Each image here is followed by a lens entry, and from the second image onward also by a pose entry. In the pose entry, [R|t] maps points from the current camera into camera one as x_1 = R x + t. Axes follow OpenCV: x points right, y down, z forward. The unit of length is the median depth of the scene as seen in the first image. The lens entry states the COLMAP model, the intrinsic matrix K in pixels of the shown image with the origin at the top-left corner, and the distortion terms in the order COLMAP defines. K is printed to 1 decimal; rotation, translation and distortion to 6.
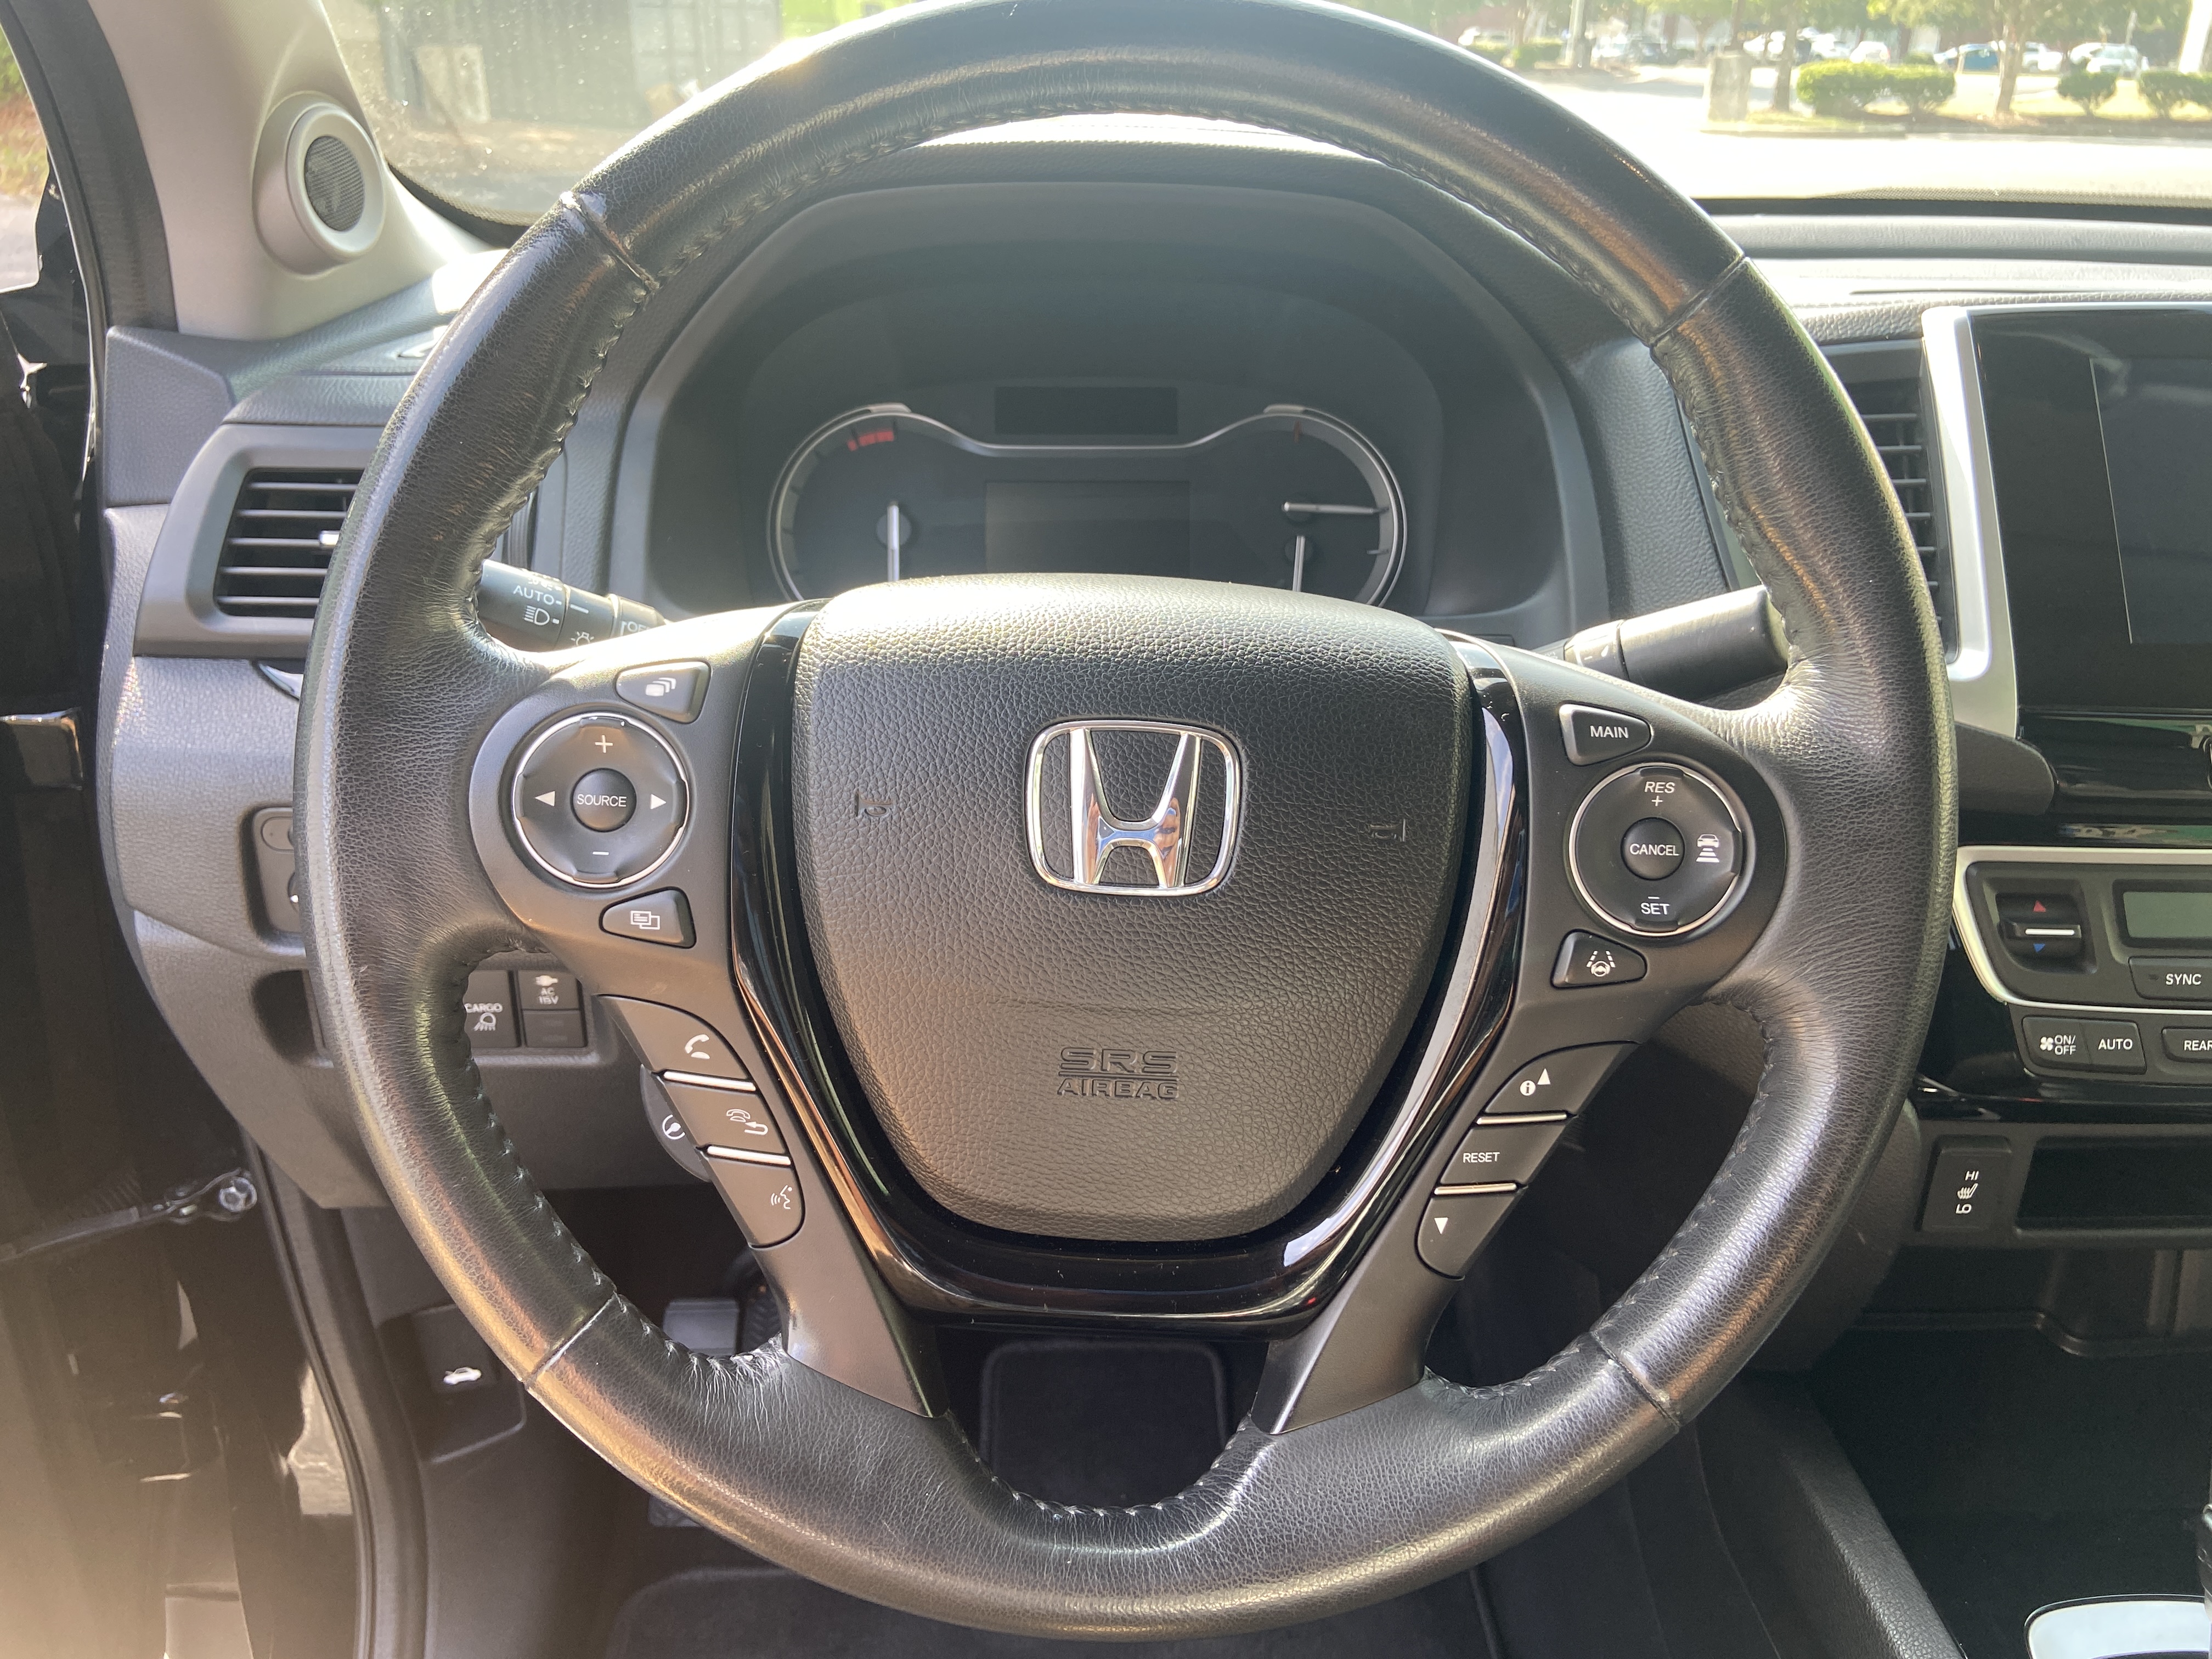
lens RADIAL K [[1692.6, 0, 1106.0], [0, 1692.6, 828.7], [0, 0, 1]] dist [0.067799, -0.074410]
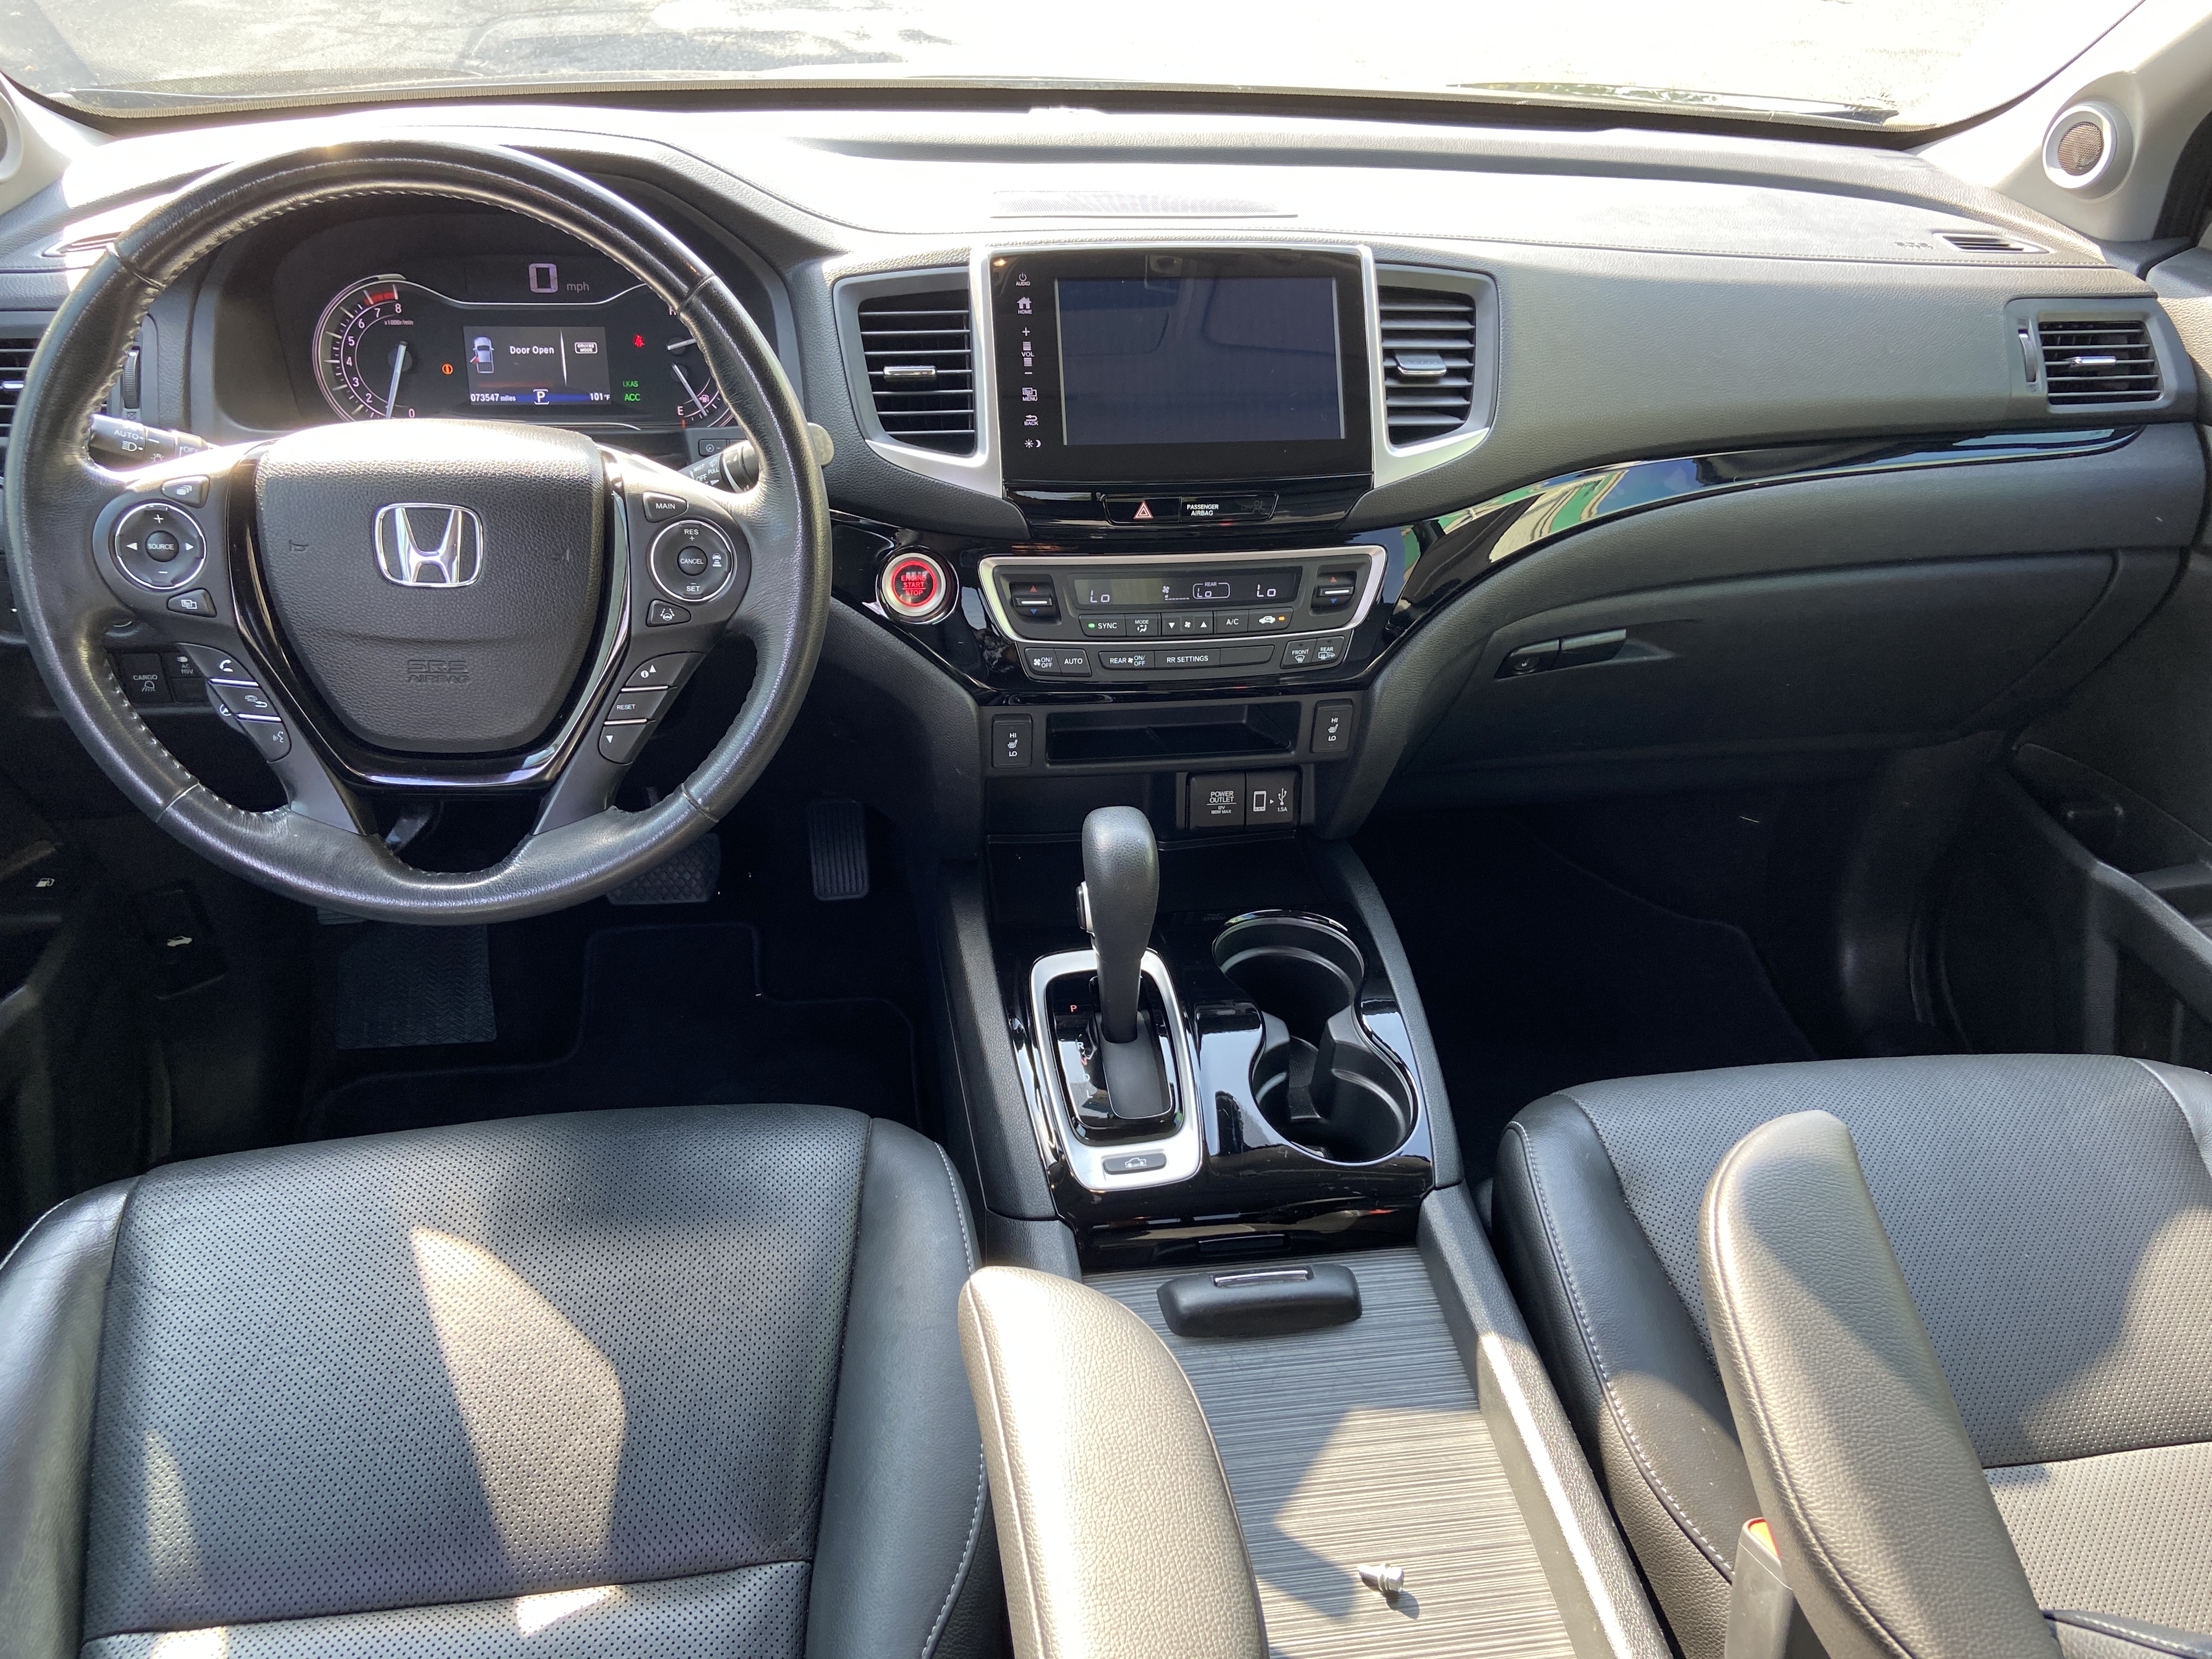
lens RADIAL K [[1692.6, 0, 1152.3], [0, 1692.6, 833.3], [0, 0, 1]] dist [0.067799, -0.074410]
pose [[0.990021, -0.045180, 0.133482, 0.584816], [0.023164, 0.986503, 0.162097, 0.016436], [-0.139004, -0.157388, 0.977705, -1.228387]]
